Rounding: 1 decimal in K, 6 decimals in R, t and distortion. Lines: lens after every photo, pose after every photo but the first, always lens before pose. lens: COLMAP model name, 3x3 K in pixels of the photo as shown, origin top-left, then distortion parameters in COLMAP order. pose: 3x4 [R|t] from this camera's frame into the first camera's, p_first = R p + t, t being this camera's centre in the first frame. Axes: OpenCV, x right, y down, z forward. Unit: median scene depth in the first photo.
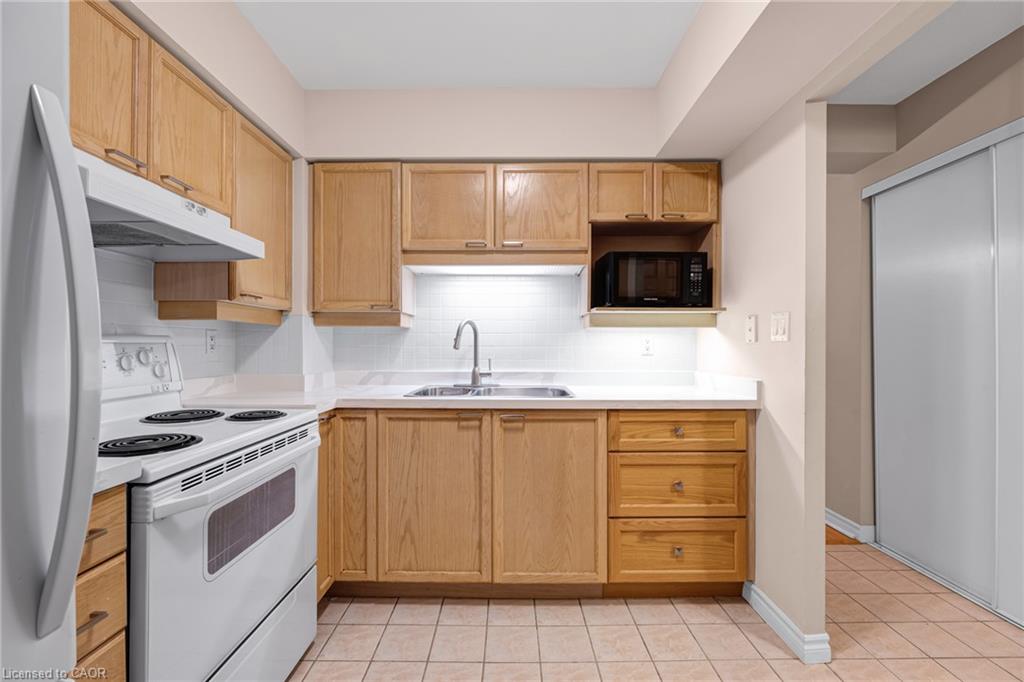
lens RADIAL K [[424.6, 0, 516.3], [0, 424.6, 346.2], [0, 0, 1]] dist [-0.002514, -0.000334]
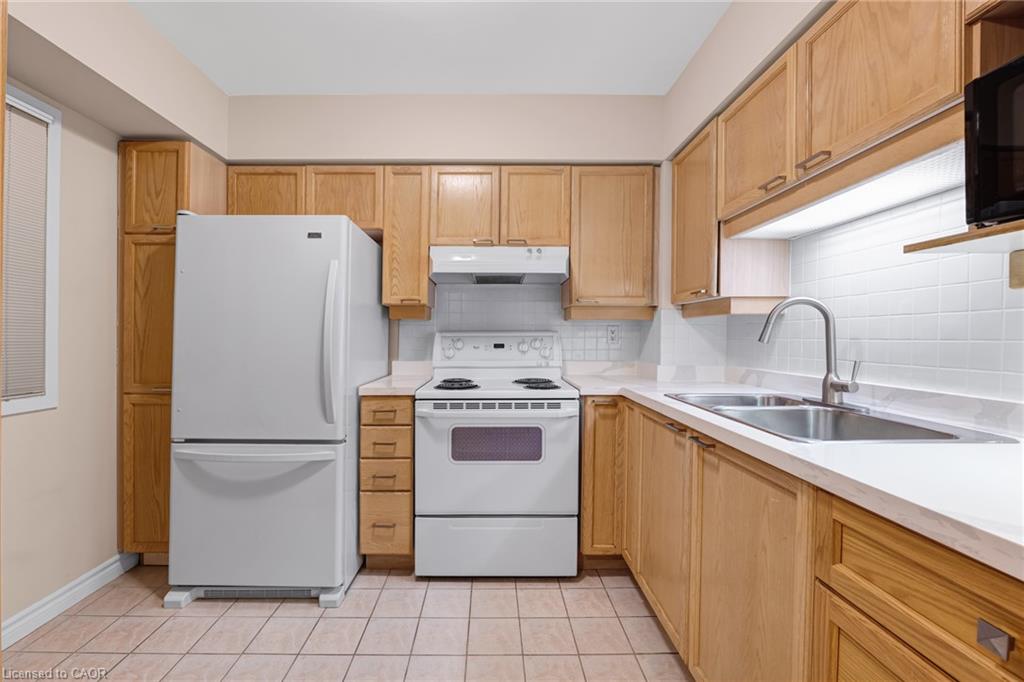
lens RADIAL K [[421.1, 0, 450.4], [0, 421.1, 341.2], [0, 0, 1]] dist [-0.005058, -0.000307]
pose [[0.010094, 0.011097, -0.999887, 0.627217], [-0.004490, 0.999929, 0.011052, -0.002107], [0.999939, 0.004378, 0.010143, 0.536932]]
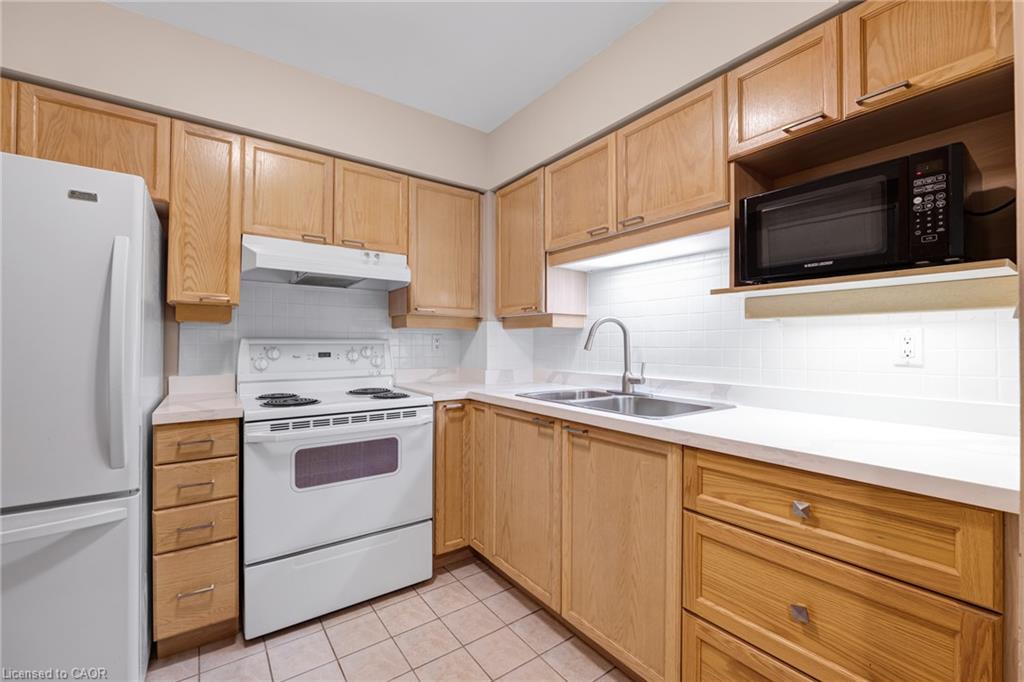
lens RADIAL K [[424.6, 0, 516.3], [0, 424.6, 346.2], [0, 0, 1]] dist [-0.002514, -0.000334]
pose [[0.591314, 0.004606, -0.806429, 0.592849], [-0.005925, 0.999982, 0.001367, -0.003087], [0.806420, 0.003970, 0.591330, 0.396975]]
